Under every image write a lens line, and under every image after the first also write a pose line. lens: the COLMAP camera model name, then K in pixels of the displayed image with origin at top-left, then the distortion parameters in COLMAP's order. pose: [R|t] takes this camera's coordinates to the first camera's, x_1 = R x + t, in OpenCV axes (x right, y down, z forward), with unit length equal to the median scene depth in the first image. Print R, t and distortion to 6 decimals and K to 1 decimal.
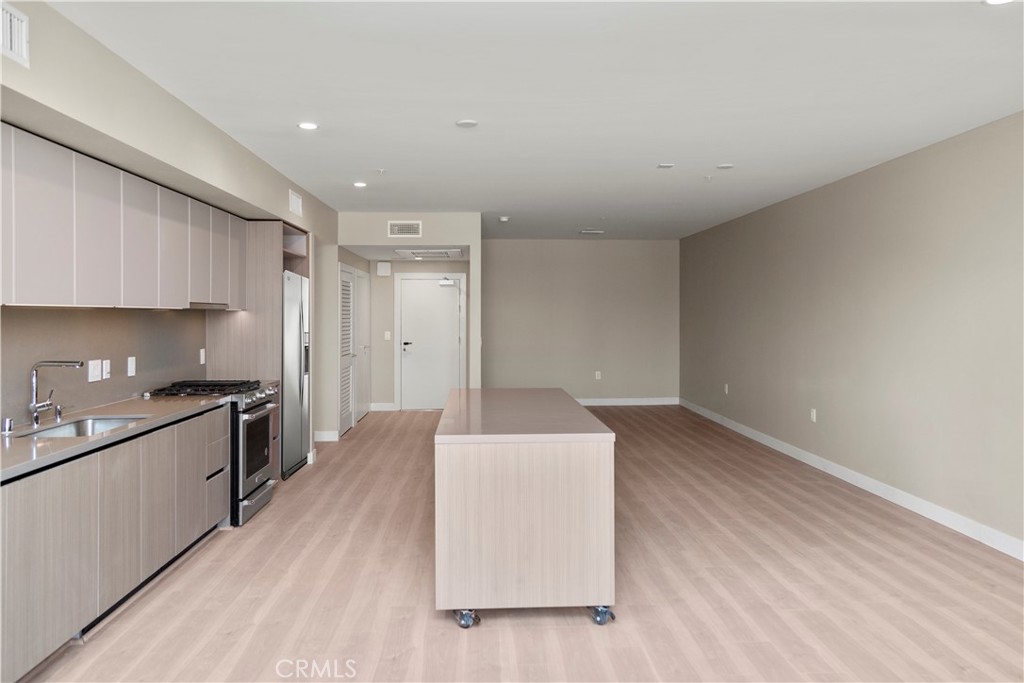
lens RADIAL K [[697.1, 0, 514.2], [0, 697.1, 296.6], [0, 0, 1]] dist [0.027385, -0.011963]
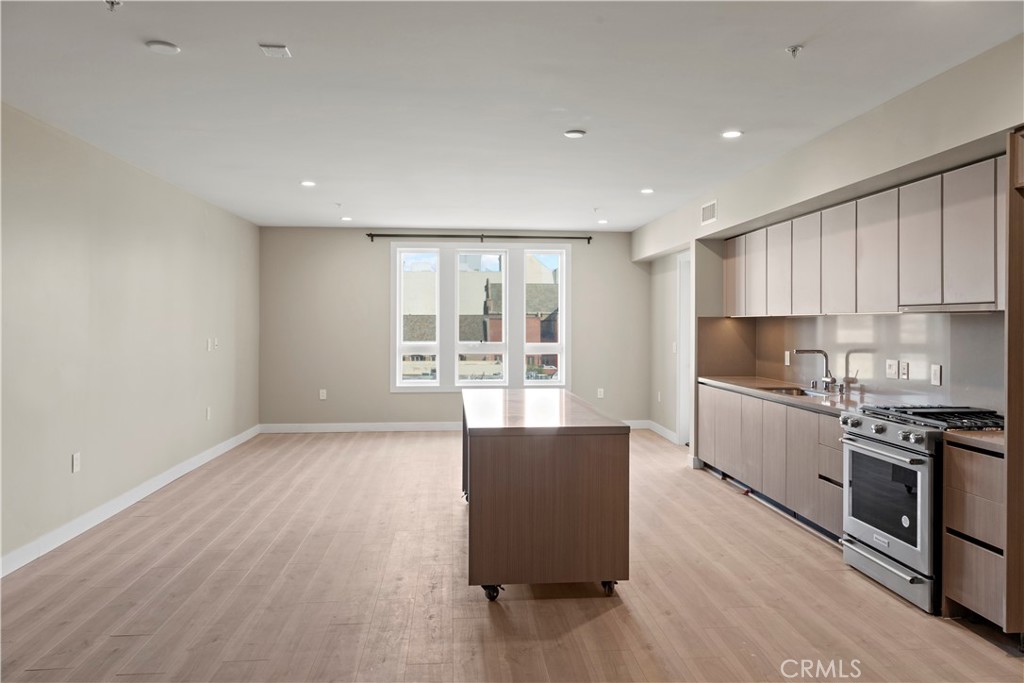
lens RADIAL K [[697.1, 0, 513.7], [0, 697.1, 331.6], [0, 0, 1]] dist [0.027385, -0.011963]
pose [[-0.999294, -0.003093, -0.037430, 0.061393], [-0.002707, 0.999943, -0.010346, 0.054108], [0.037460, -0.010238, -0.999246, 2.030992]]
